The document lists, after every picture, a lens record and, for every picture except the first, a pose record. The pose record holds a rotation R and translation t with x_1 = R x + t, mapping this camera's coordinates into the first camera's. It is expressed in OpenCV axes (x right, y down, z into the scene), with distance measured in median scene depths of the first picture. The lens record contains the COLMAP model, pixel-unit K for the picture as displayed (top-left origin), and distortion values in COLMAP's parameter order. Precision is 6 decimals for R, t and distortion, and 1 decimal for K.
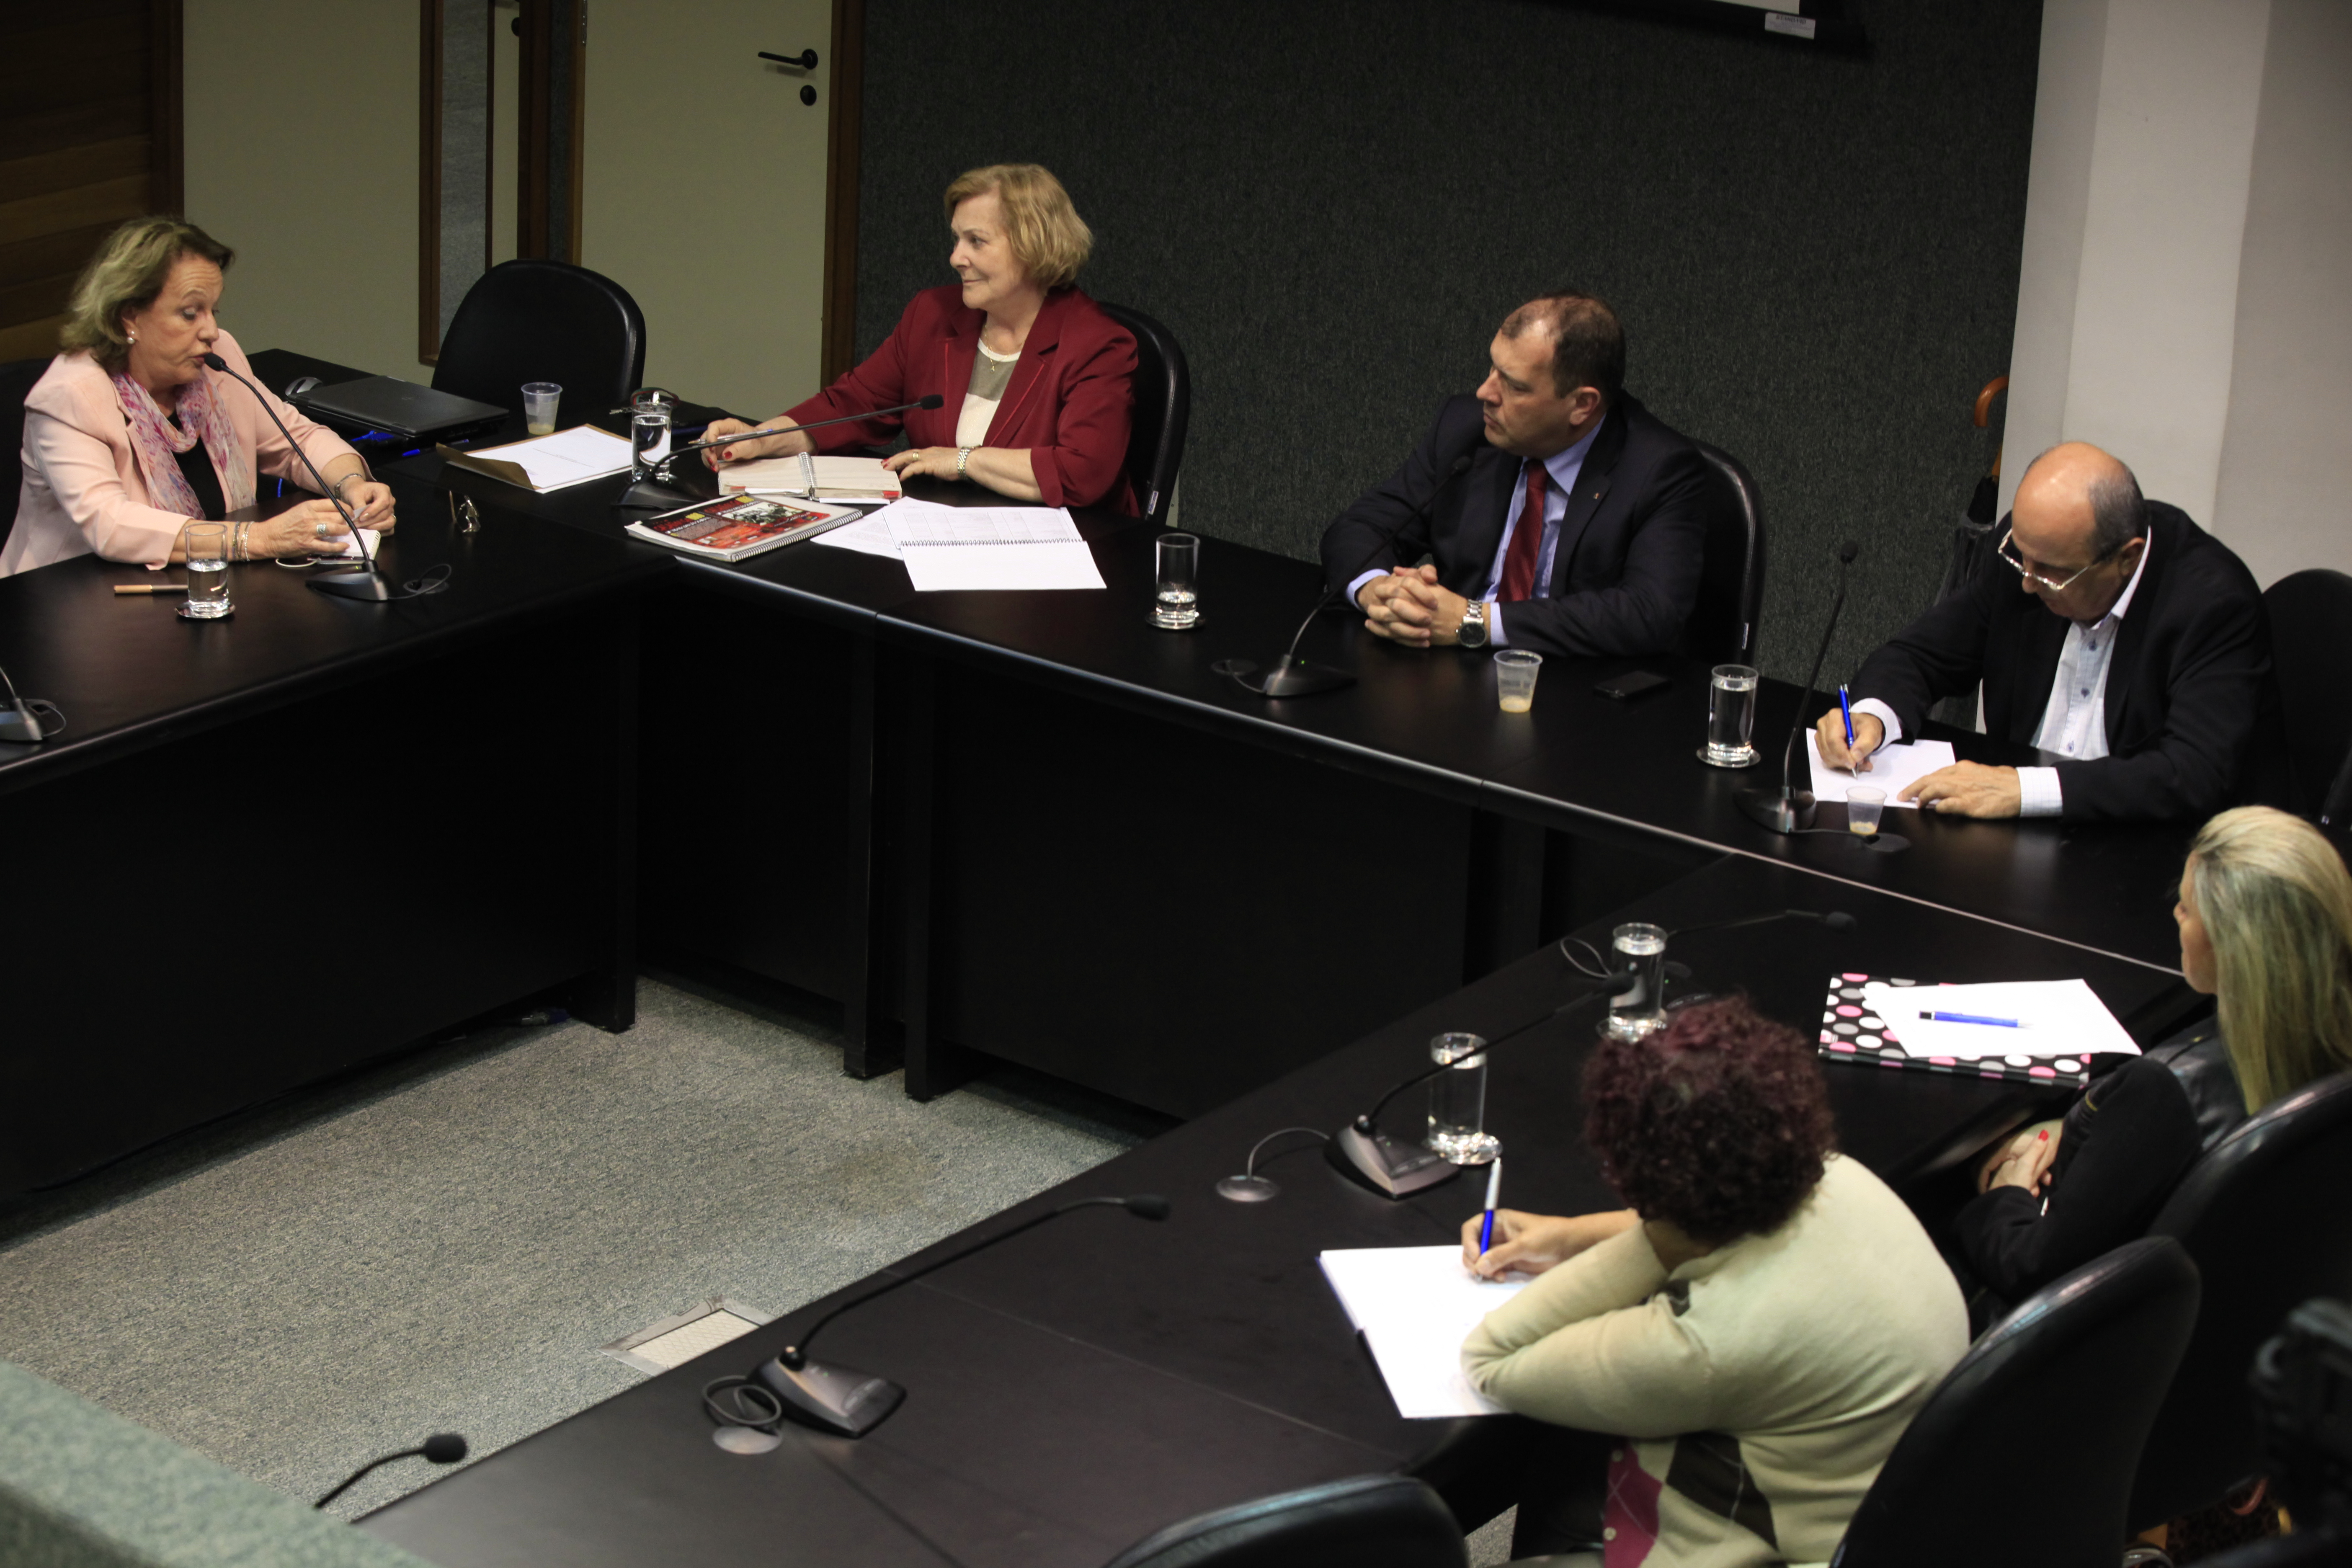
lens RADIAL K [[4627.3, 0, 1164.2], [0, 4627.3, 780.6], [0, 0, 1]] dist [-0.219466, 0.000000]
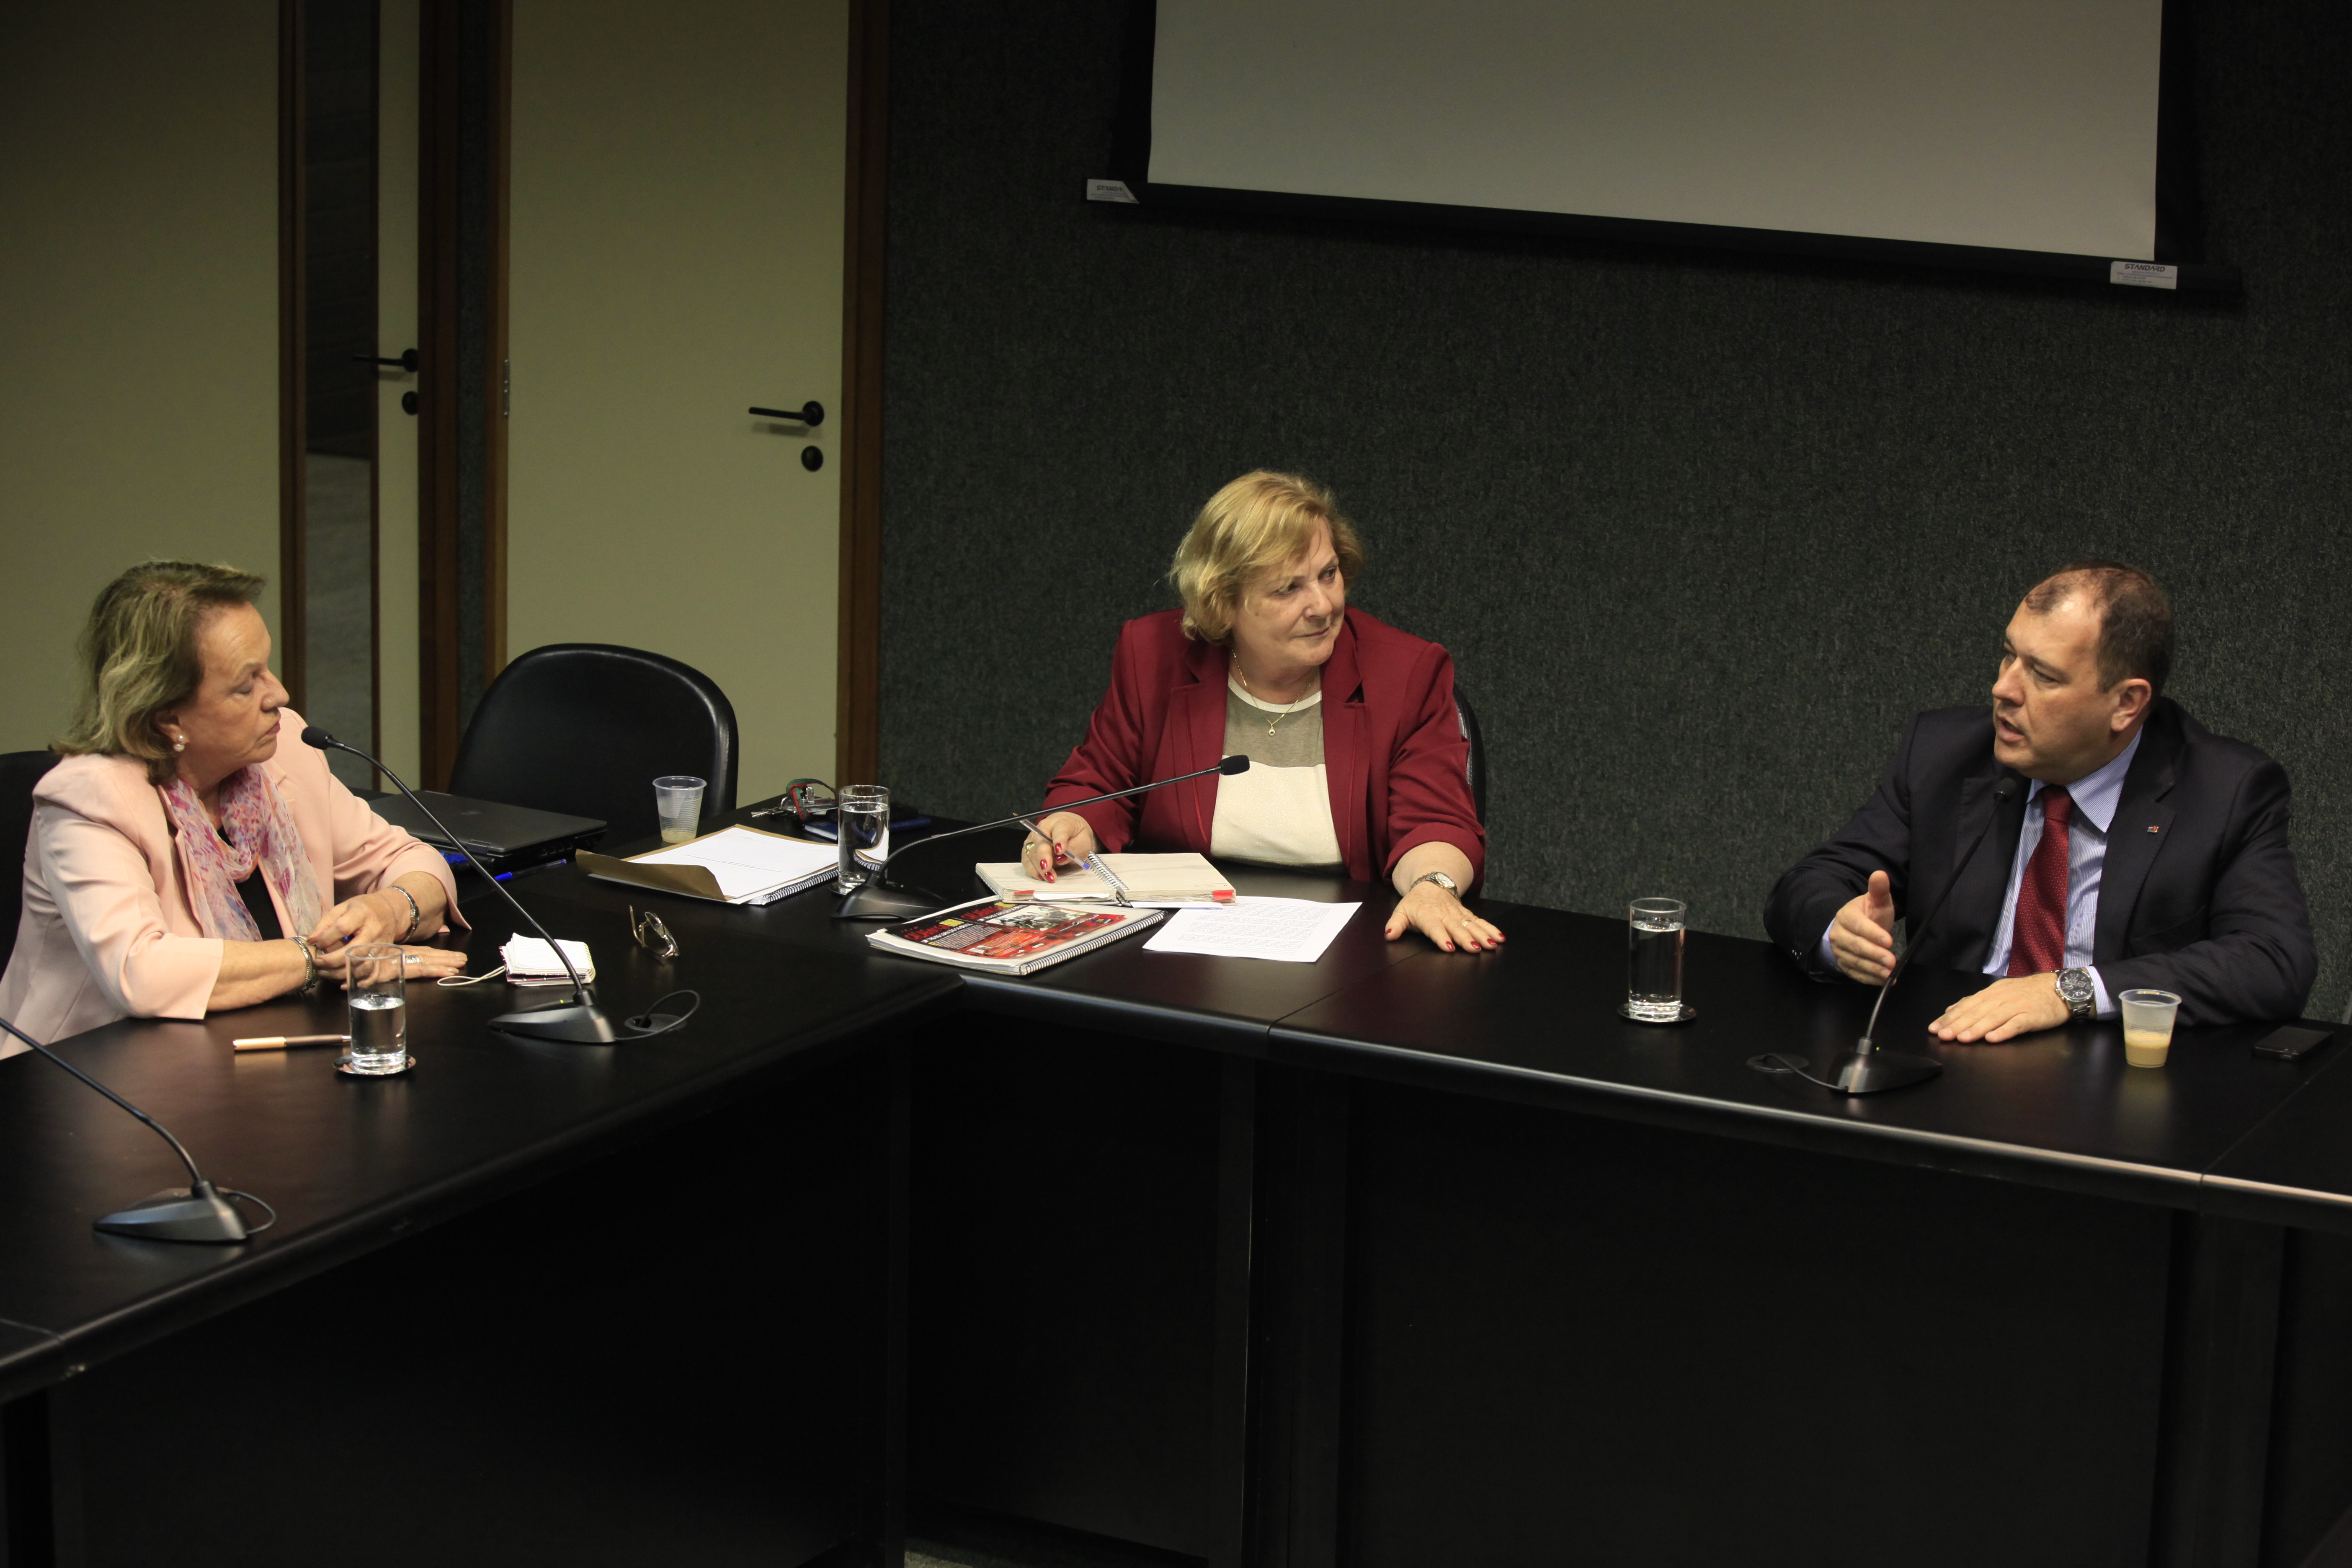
lens RADIAL K [[4627.3, 0, 1188.5], [0, 4627.3, 780.6], [0, 0, 1]] dist [-0.219466, 0.000000]
pose [[0.987687, -0.050745, 0.147985, -0.156877], [0.069029, 0.990230, -0.121162, 0.011872], [-0.140391, 0.129885, 0.981540, 0.232152]]
